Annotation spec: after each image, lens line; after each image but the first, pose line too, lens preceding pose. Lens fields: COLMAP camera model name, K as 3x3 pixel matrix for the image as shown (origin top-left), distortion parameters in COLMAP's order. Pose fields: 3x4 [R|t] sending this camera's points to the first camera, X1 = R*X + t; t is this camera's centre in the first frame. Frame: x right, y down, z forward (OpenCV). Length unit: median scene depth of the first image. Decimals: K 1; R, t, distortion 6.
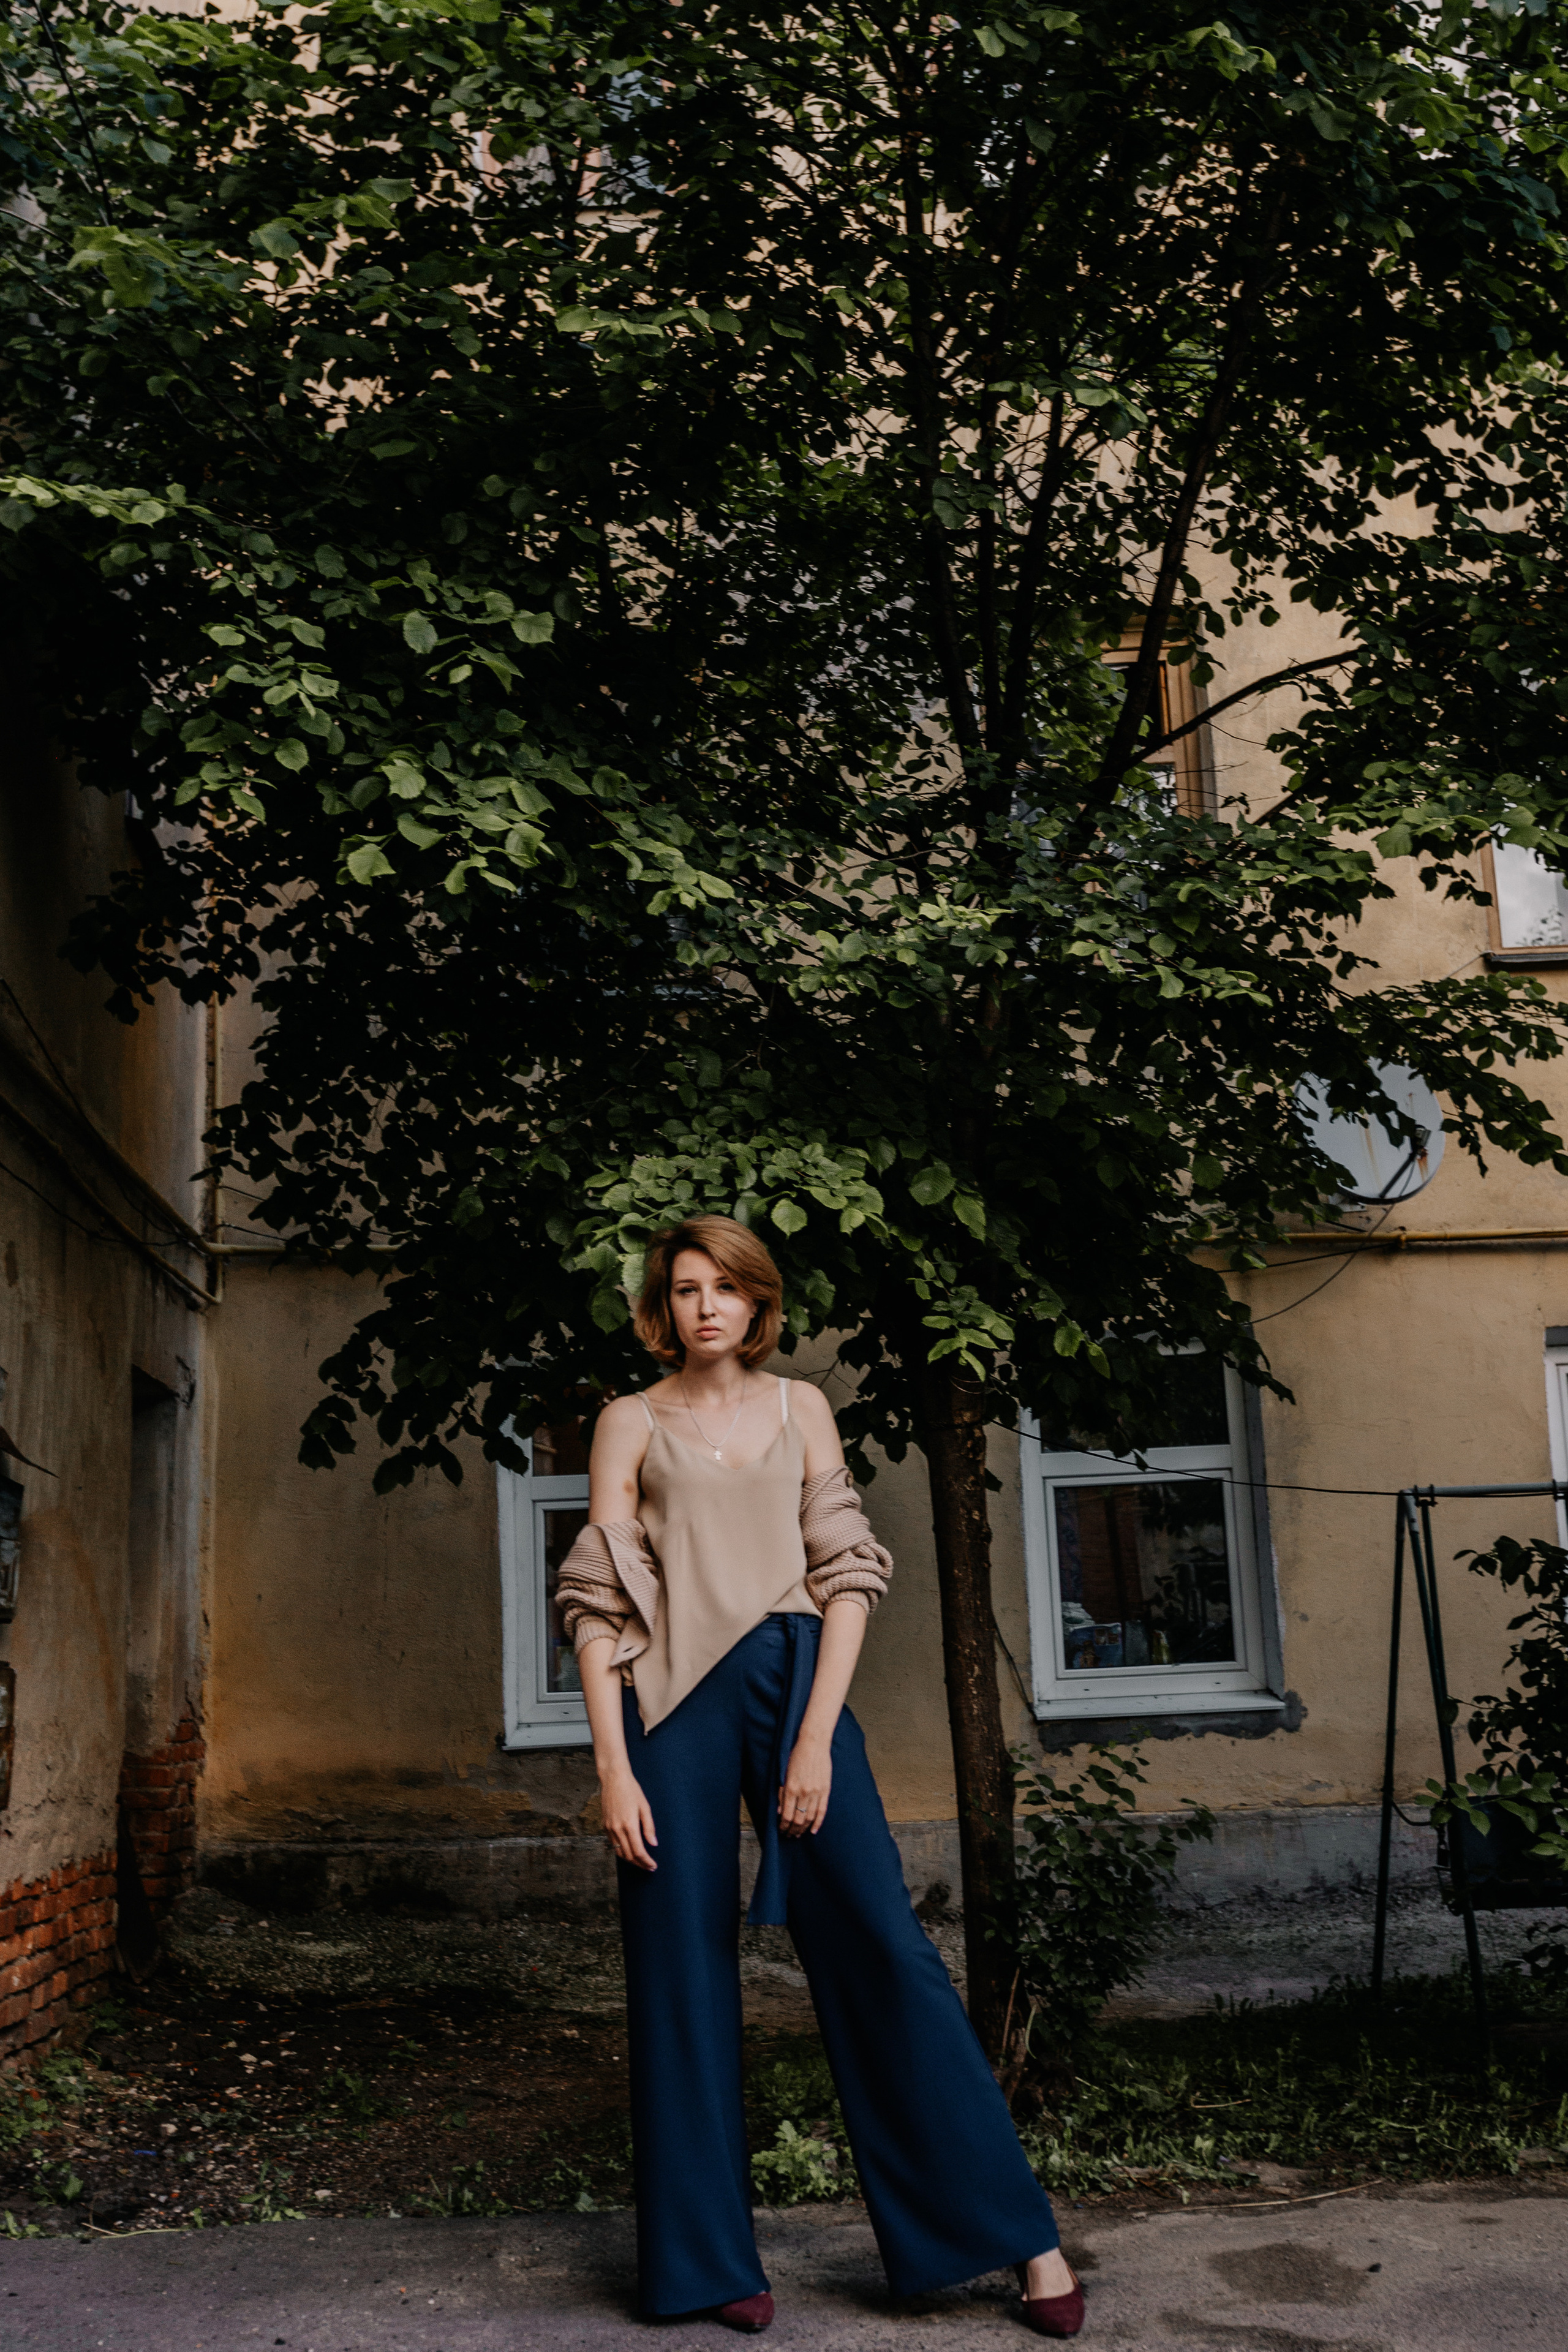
lens RADIAL K [[2490.2, 0, 781.7], [0, 2490.2, 1191.2], [0, 0, 1]] dist [-0.003362, 0.003749]
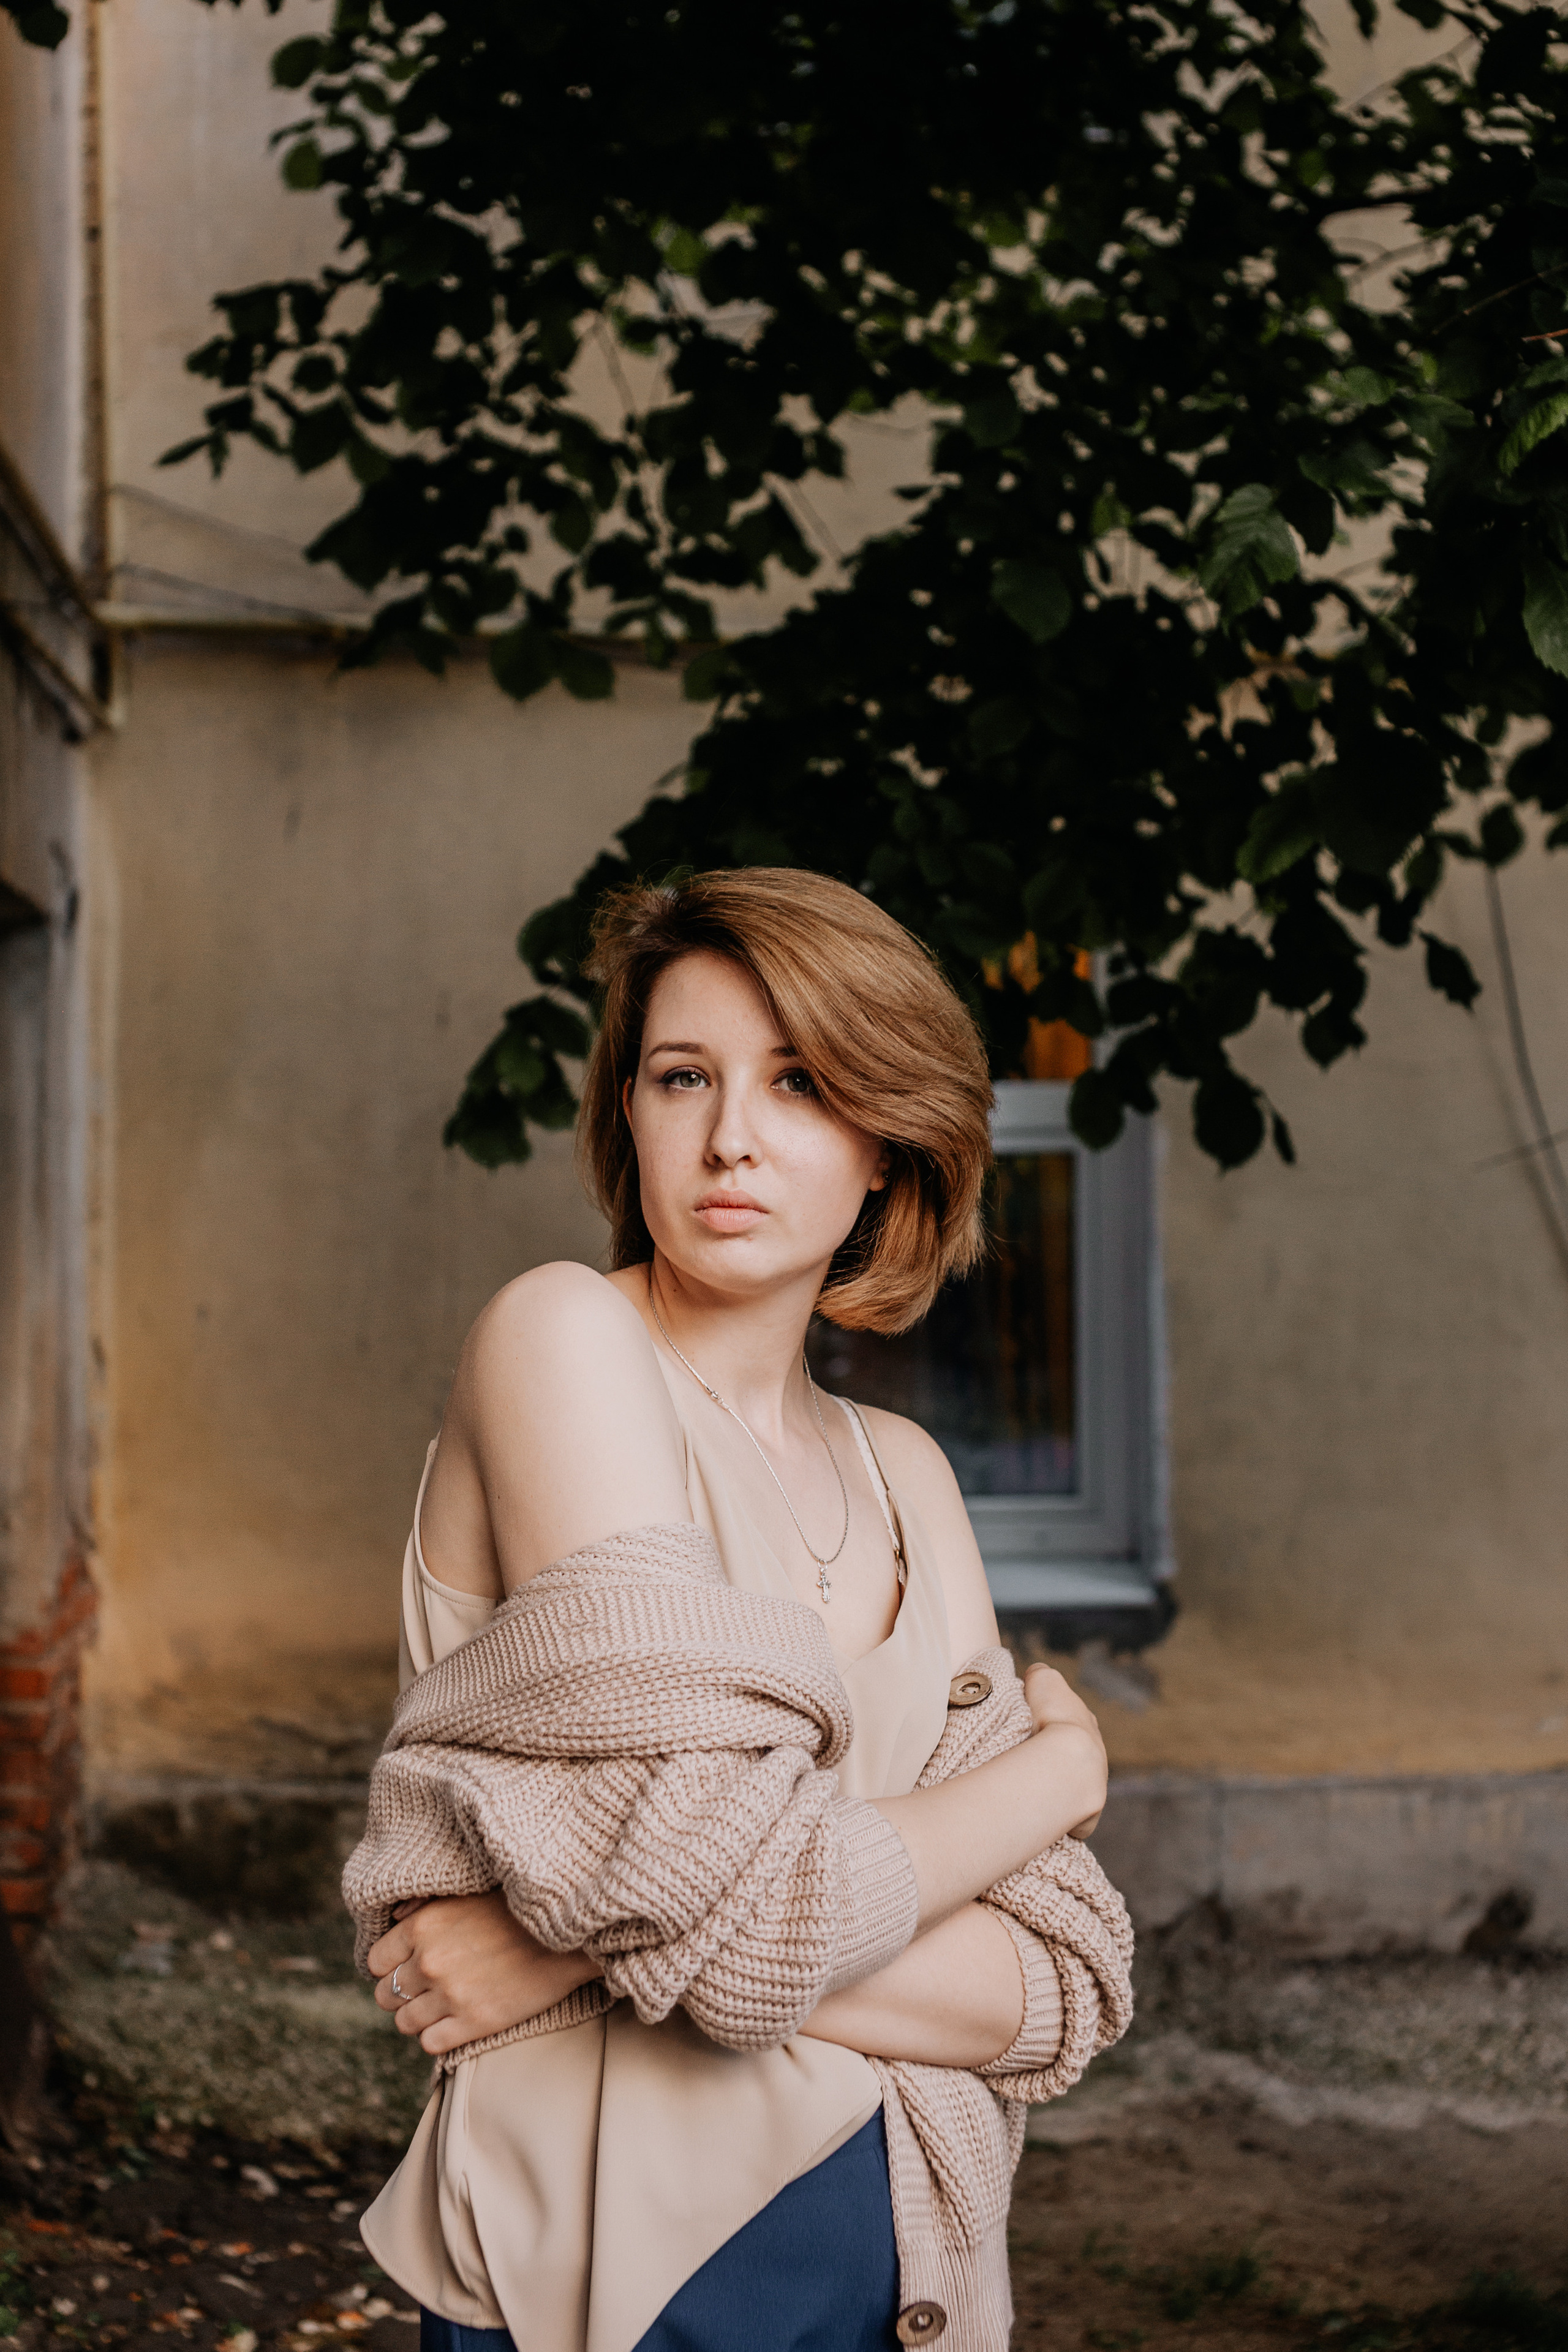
lens RADIAL K [[3428.6, 0, 784.0], [0, 3428.6, 1176.0], [0, 0, 1]] dist [0.004951, 0.131632]
pose [[0.999039, 0.030180, 0.031798, -0.146473], [-0.035434, 0.982965, 0.180346, 0.005750], [-0.025813, -0.181300, 0.983089, 0.398511]]
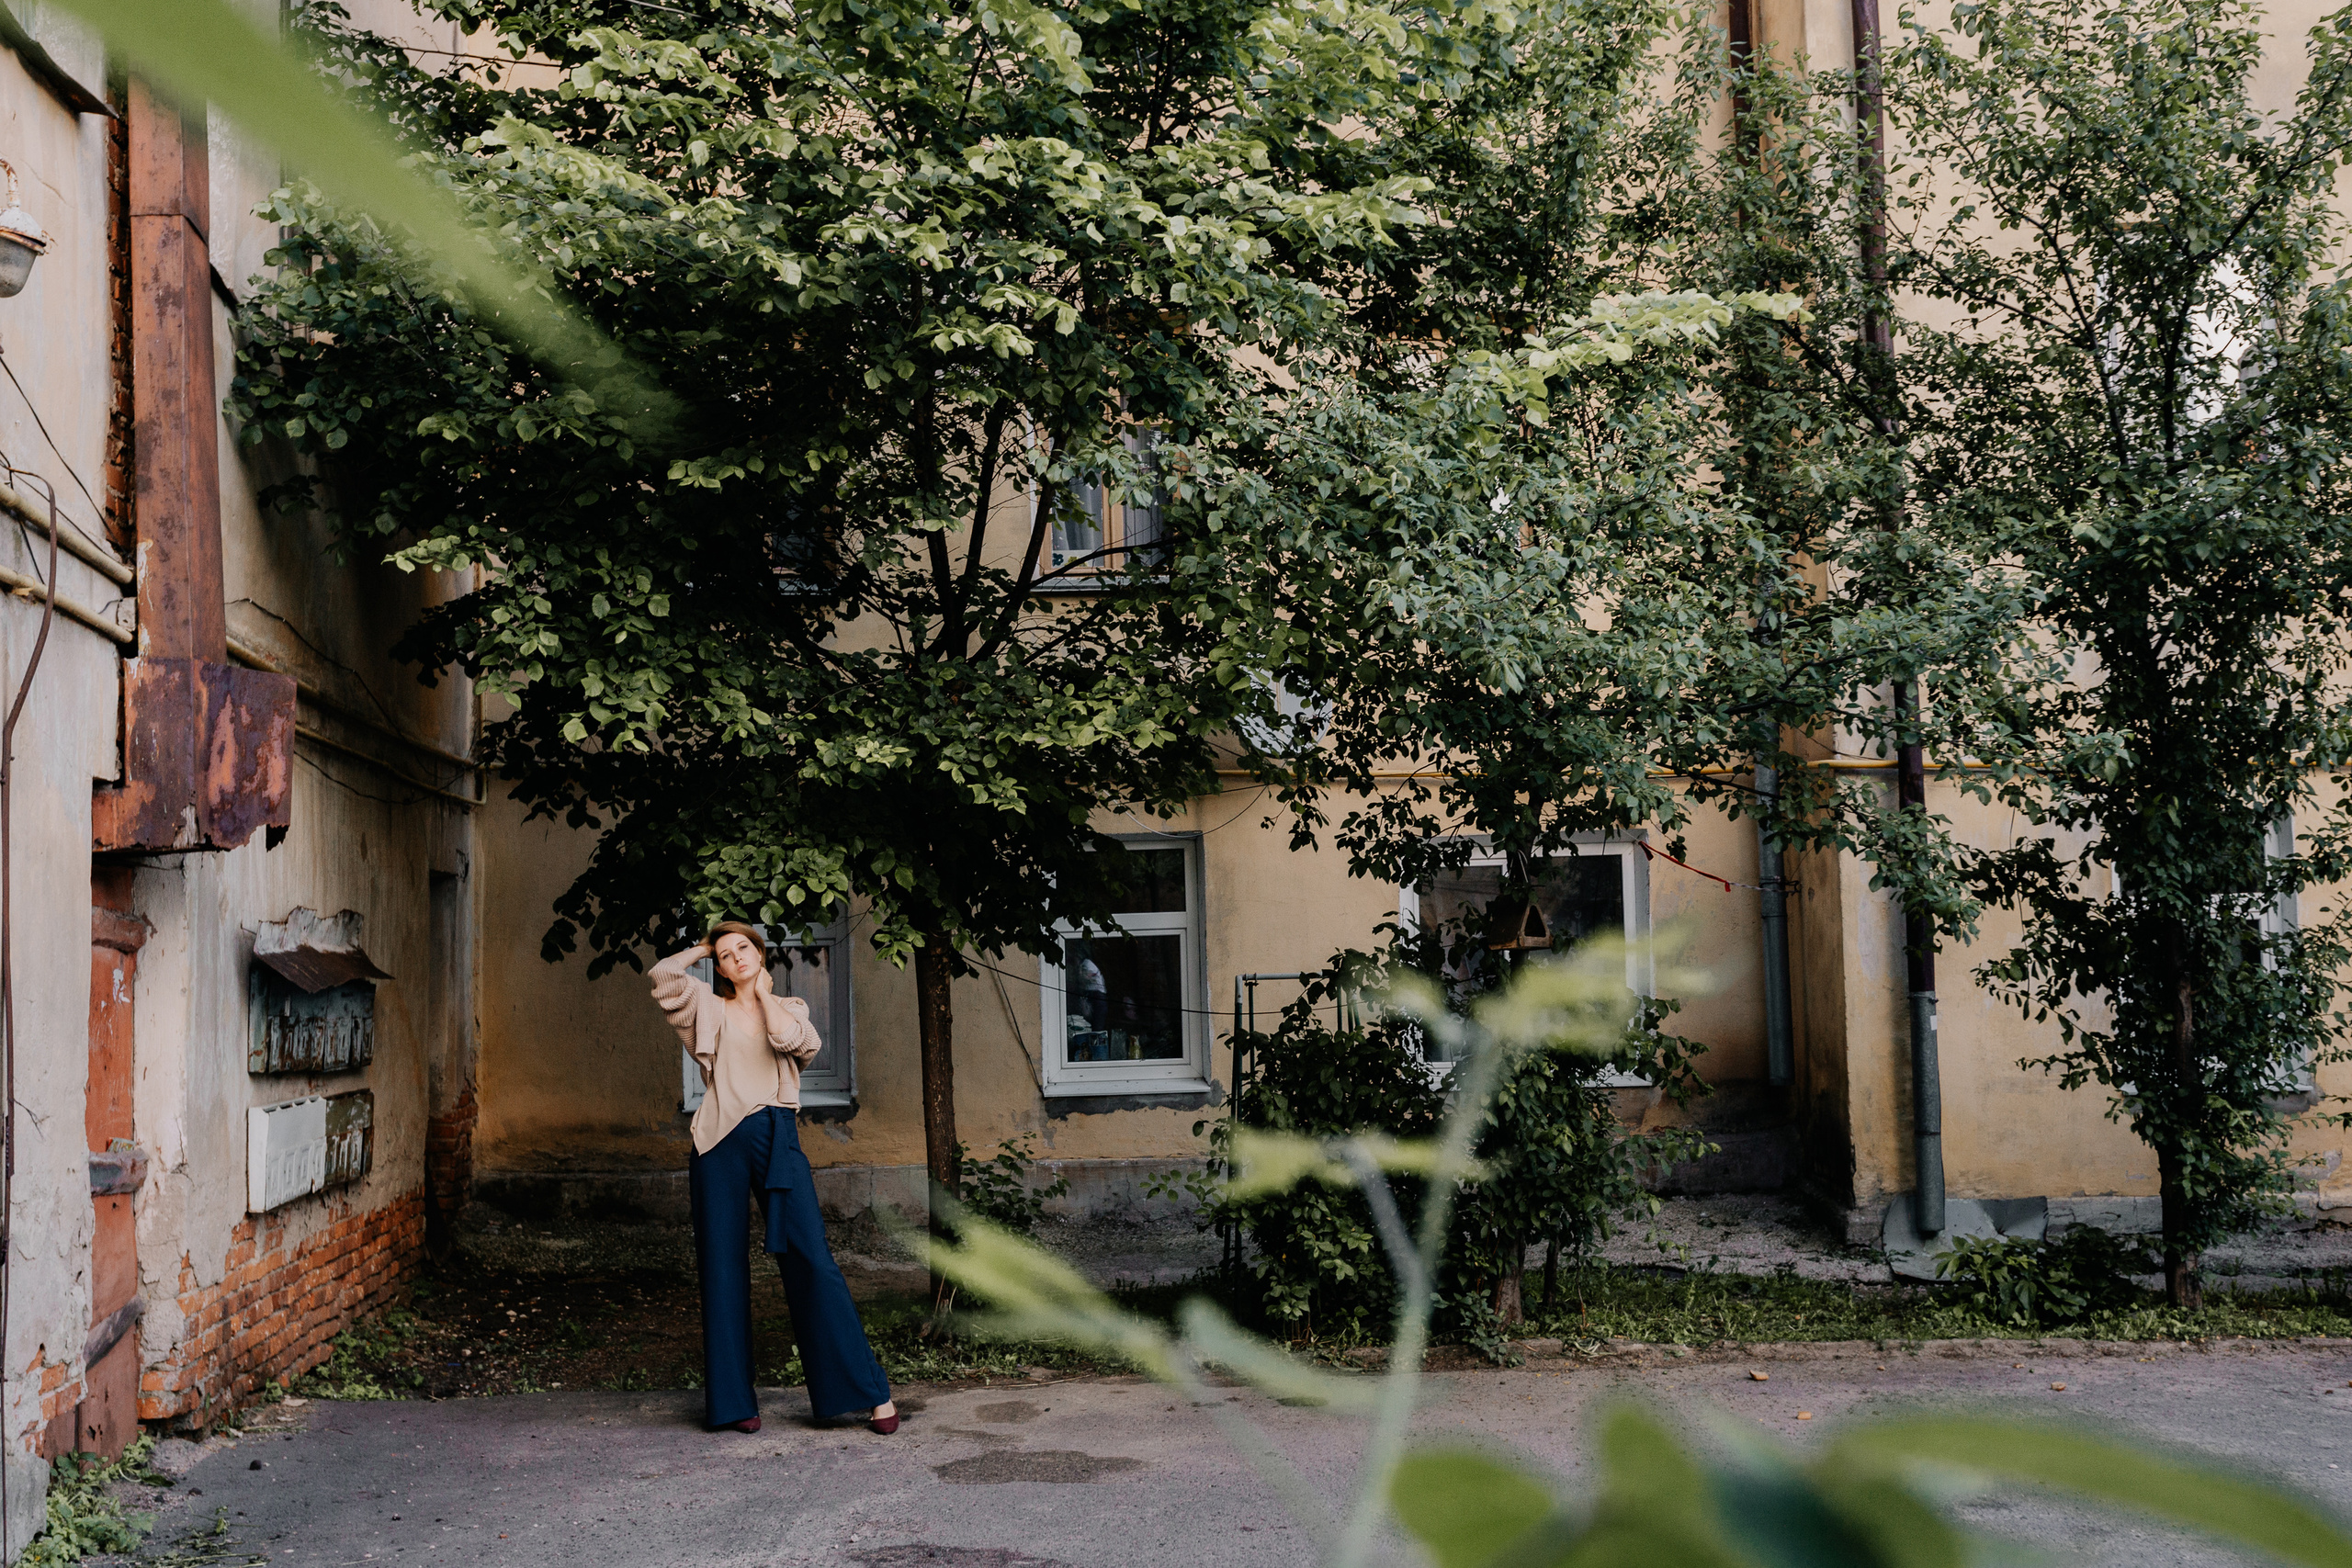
lens RADIAL K [[2490.0, 0, 1176.0], [0, 2490.0, 784.0], [0, 0, 1]] dist [-0.003362, 0.003749]
pose [[0.998095, 0.018499, 0.058864, 0.113992], [-0.025643, 0.992072, 0.123027, -0.200791], [-0.056121, -0.124302, 0.990656, -0.577983]]
